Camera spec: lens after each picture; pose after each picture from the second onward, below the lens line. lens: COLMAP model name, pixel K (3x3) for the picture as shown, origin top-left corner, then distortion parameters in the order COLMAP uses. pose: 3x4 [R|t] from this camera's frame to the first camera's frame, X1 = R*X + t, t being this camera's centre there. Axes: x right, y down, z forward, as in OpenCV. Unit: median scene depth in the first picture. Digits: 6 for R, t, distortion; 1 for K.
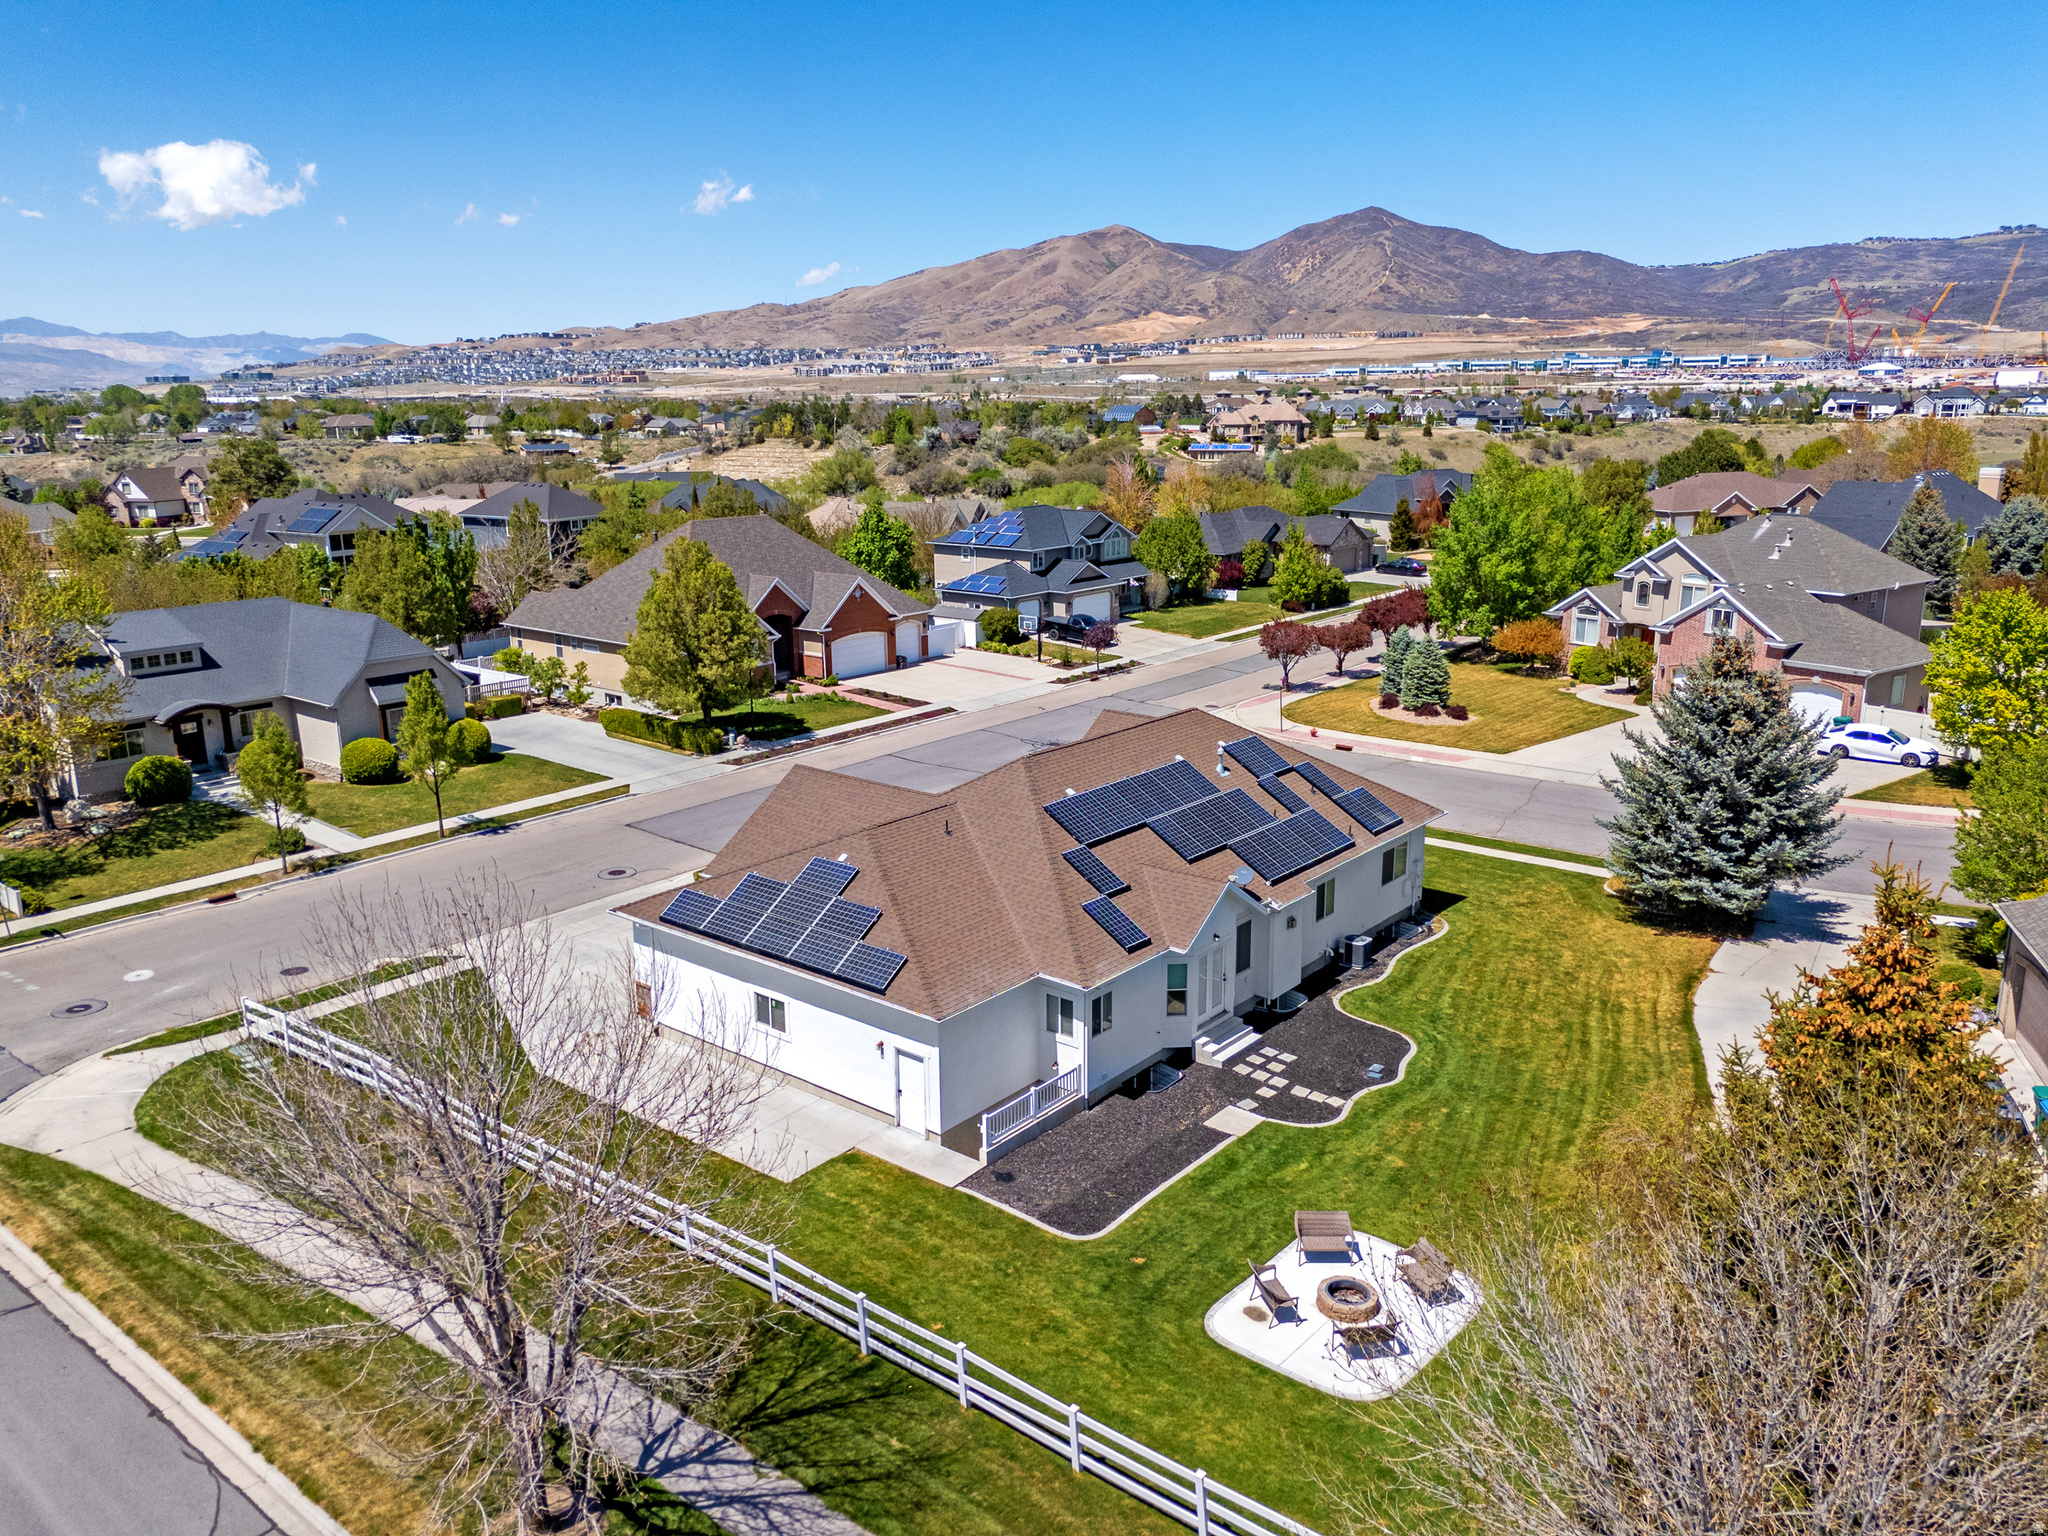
lens RADIAL K [[1507.7, 0, 1024.0], [0, 1507.7, 768.0], [0, 0, 1]] dist [0.059377, -0.054975]
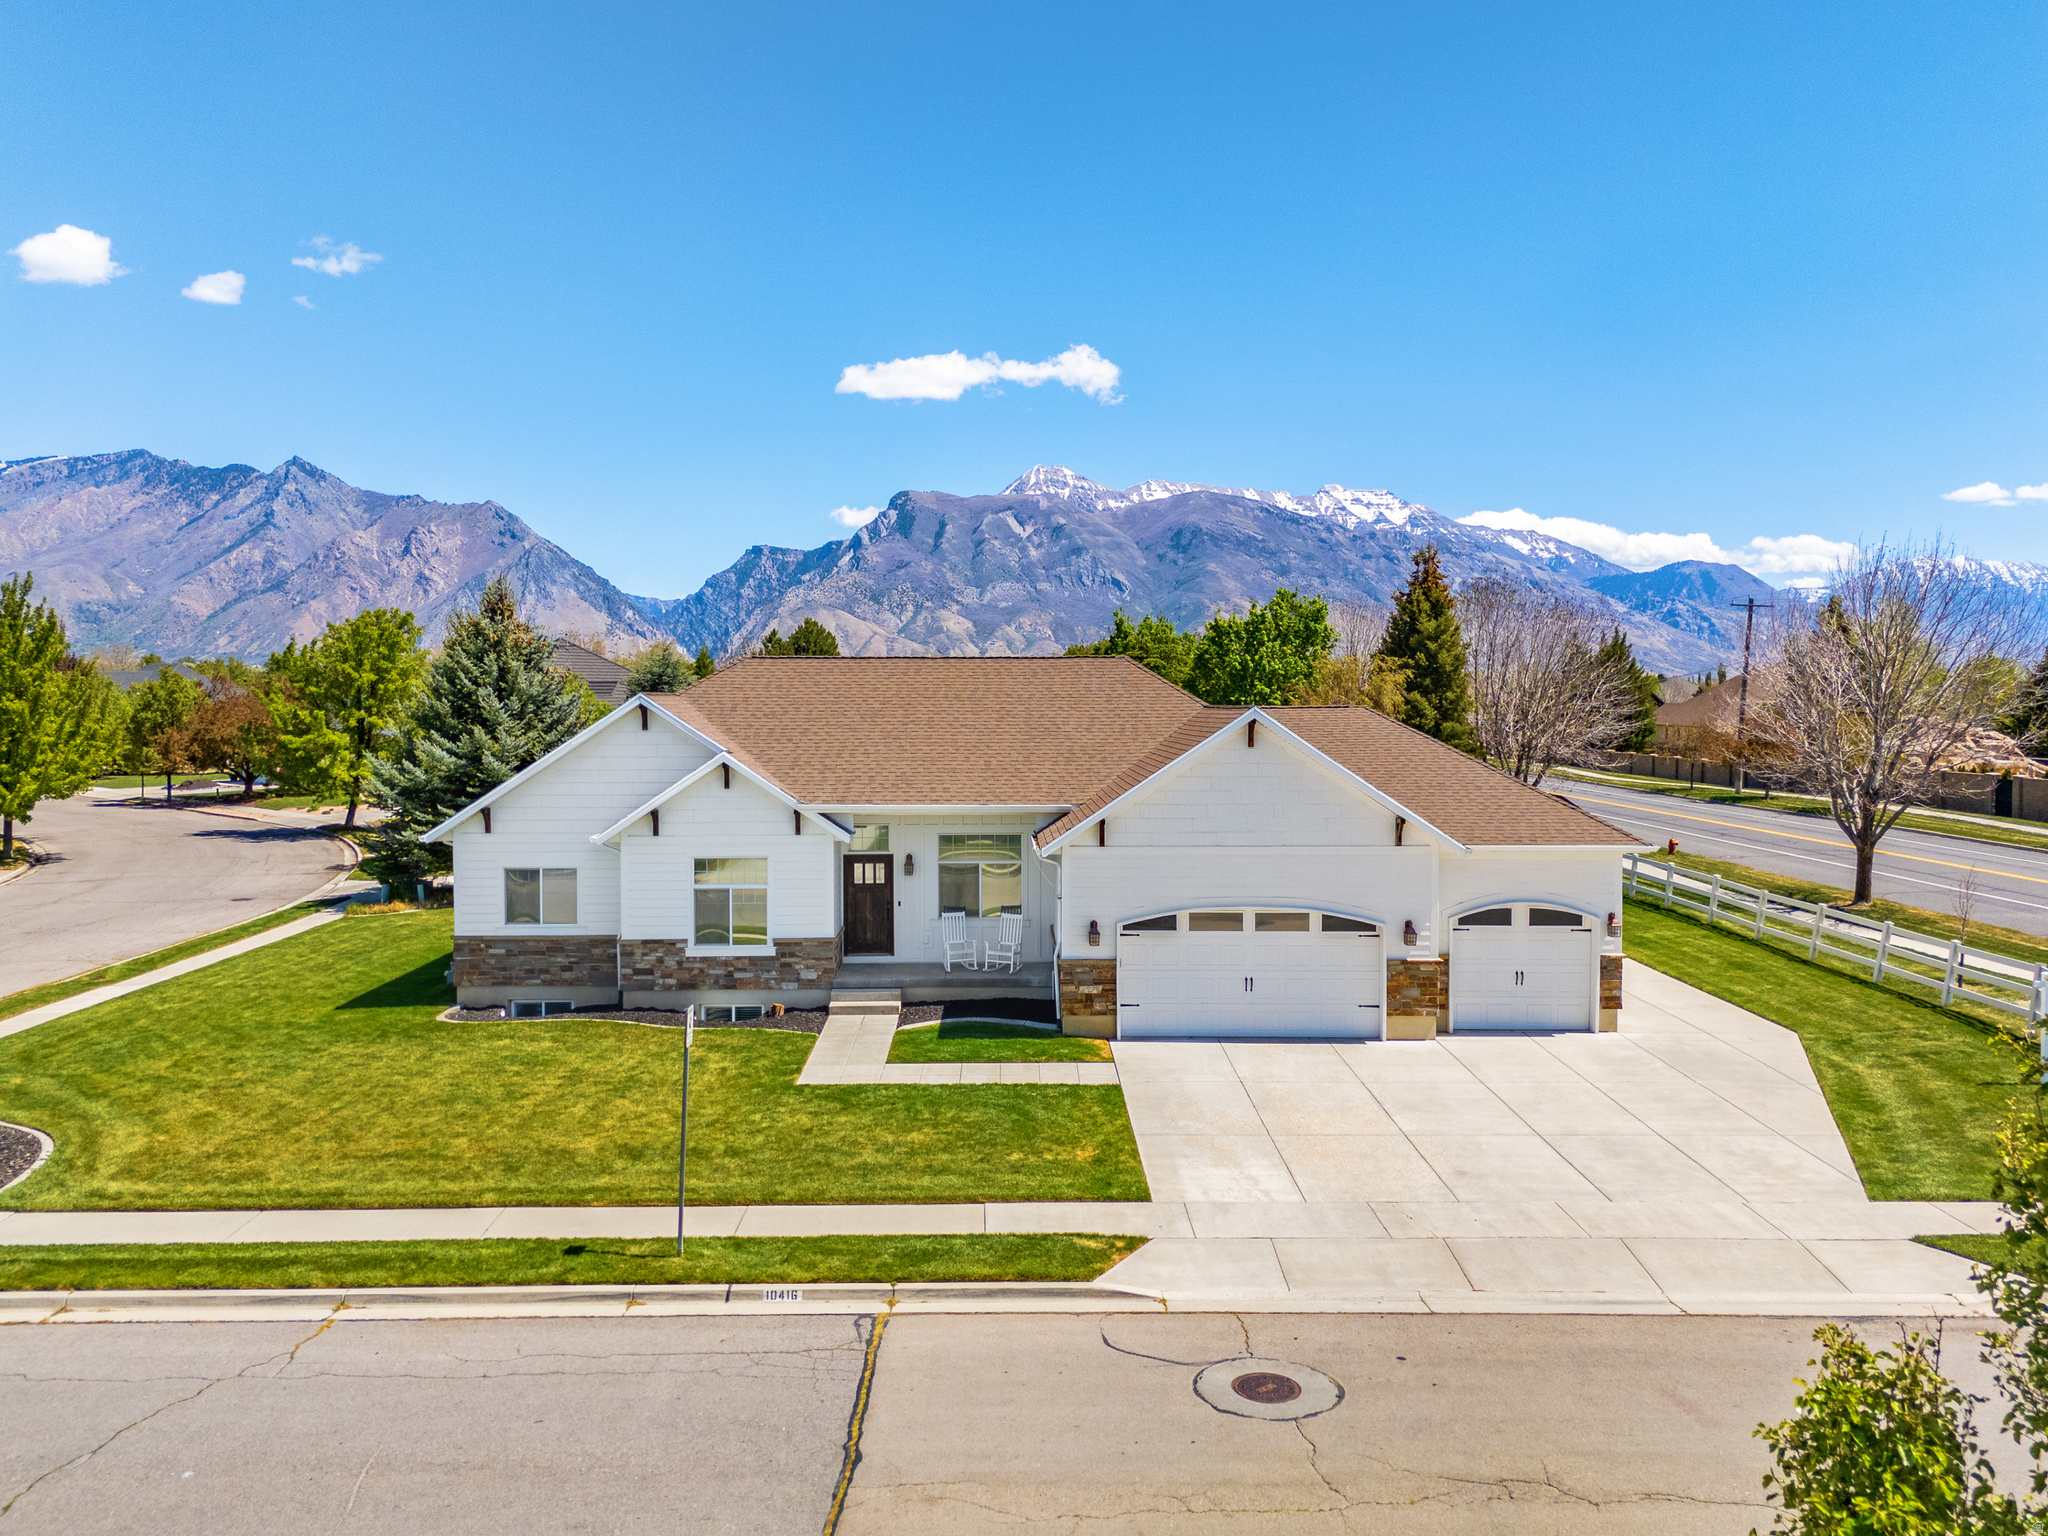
lens RADIAL K [[1507.7, 0, 1024.0], [0, 1507.7, 768.0], [0, 0, 1]] dist [0.059377, -0.054975]
pose [[-0.647279, -0.030259, 0.761652, -0.640758], [0.187083, 0.962343, 0.197222, -0.132902], [-0.738939, 0.270149, -0.617243, 1.708120]]
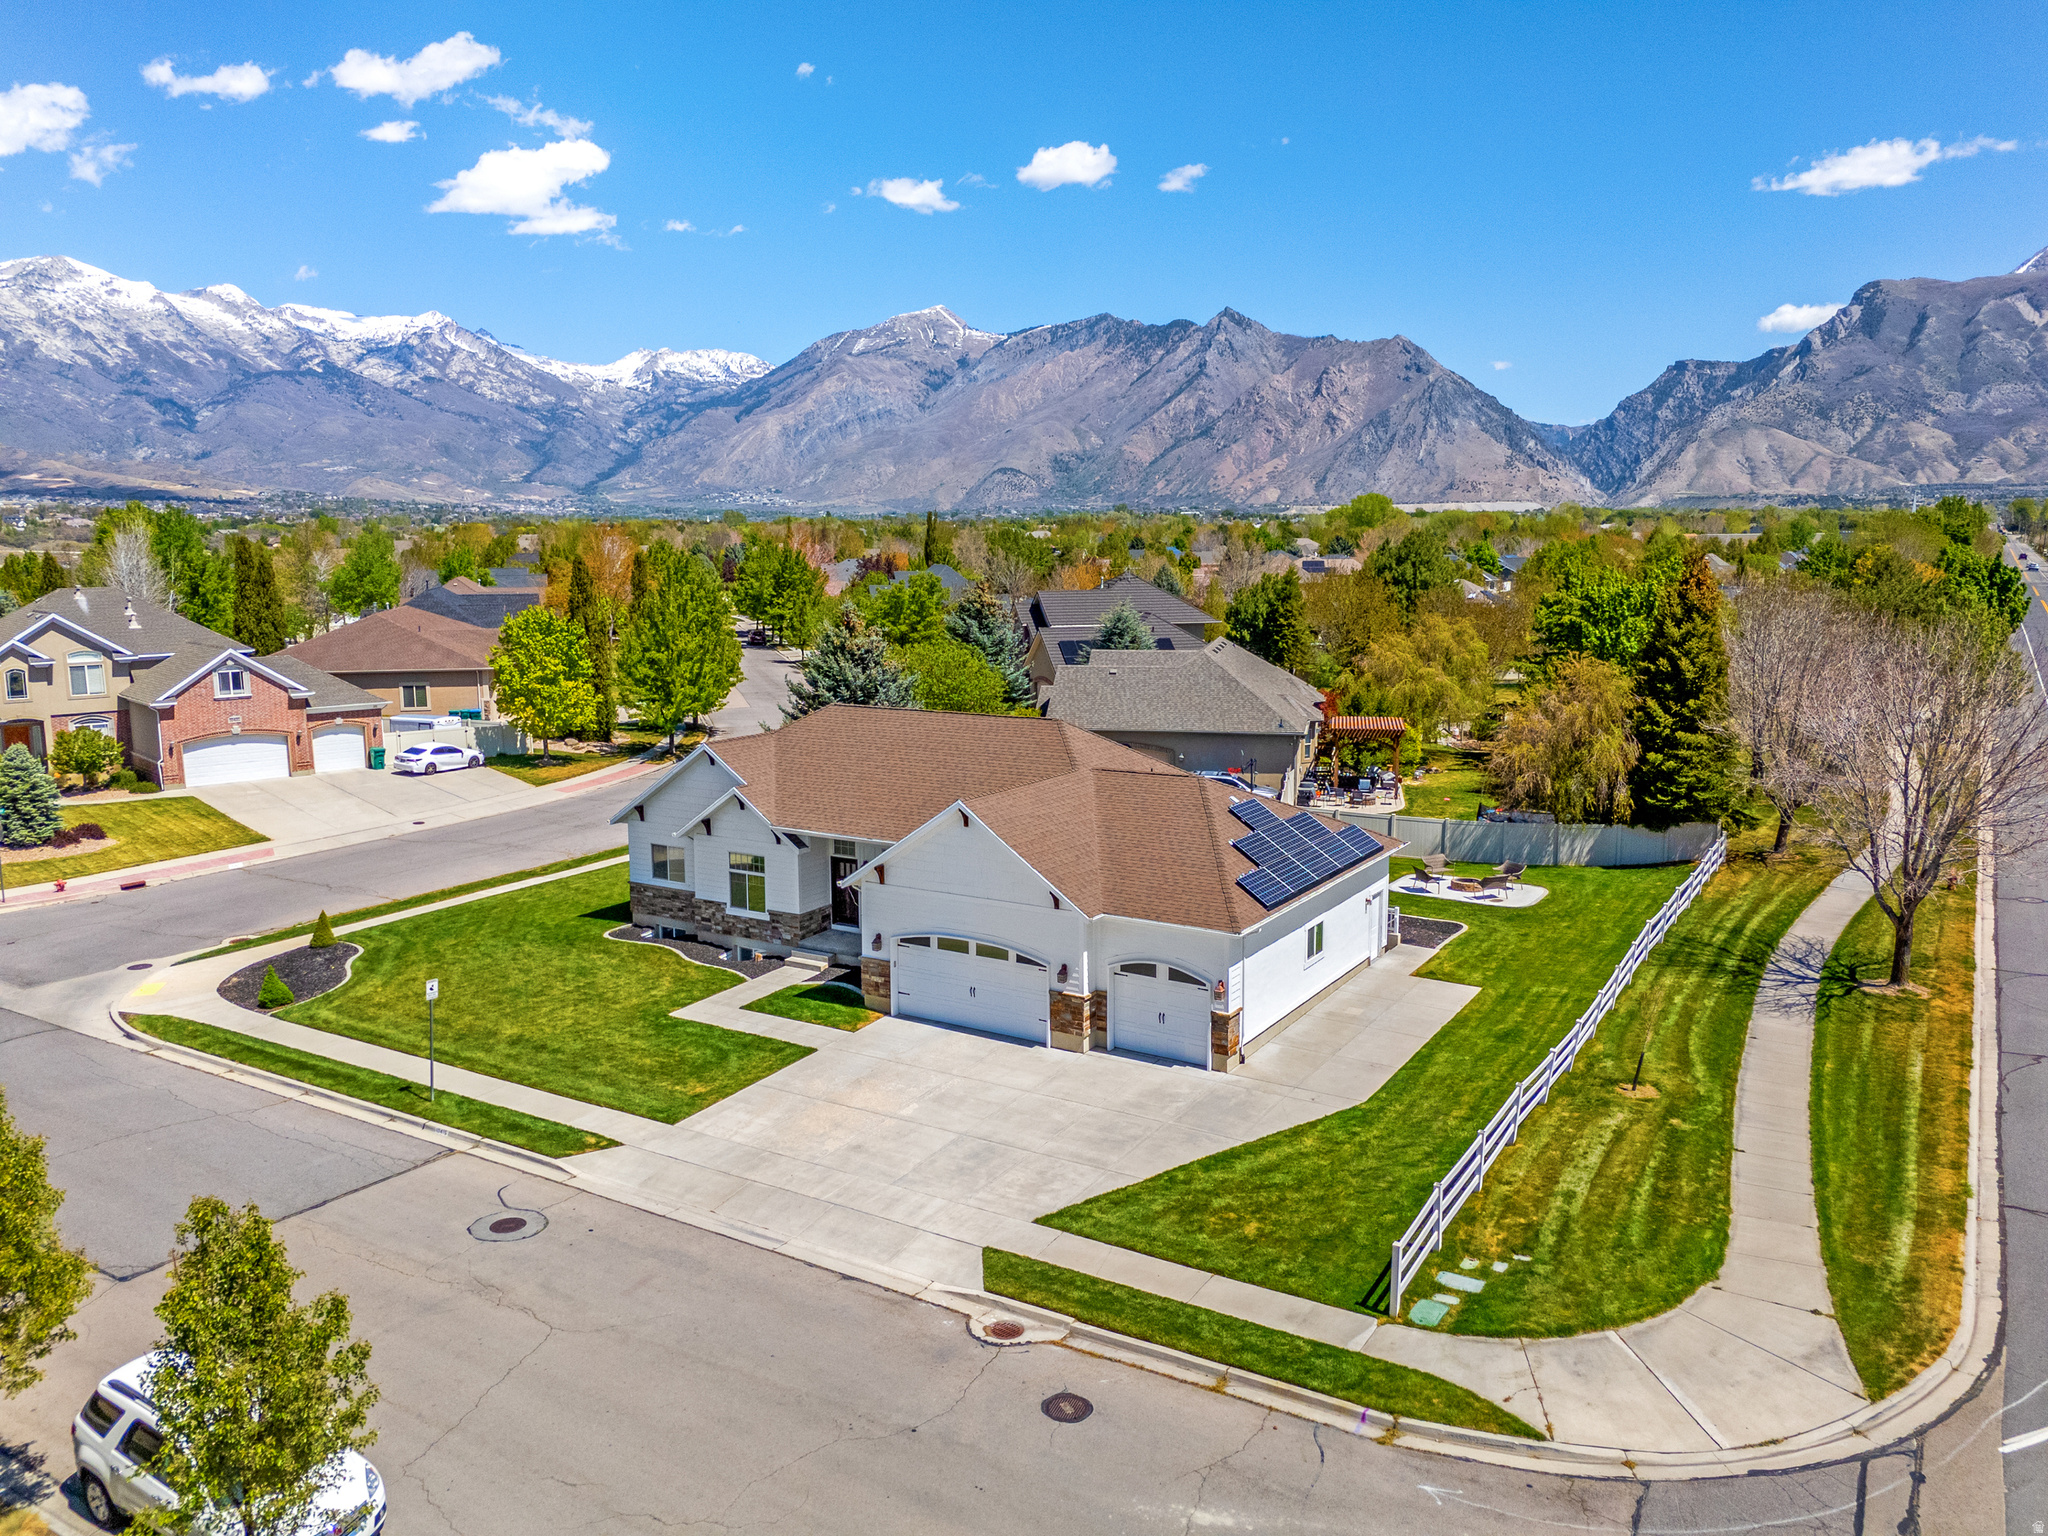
lens RADIAL K [[1507.7, 0, 1024.0], [0, 1507.7, 768.0], [0, 0, 1]] dist [0.059377, -0.054975]
pose [[-0.129191, -0.145792, 0.980844, -1.131152], [0.245682, 0.953587, 0.174101, -0.180822], [-0.960703, 0.263468, -0.087376, 1.233089]]
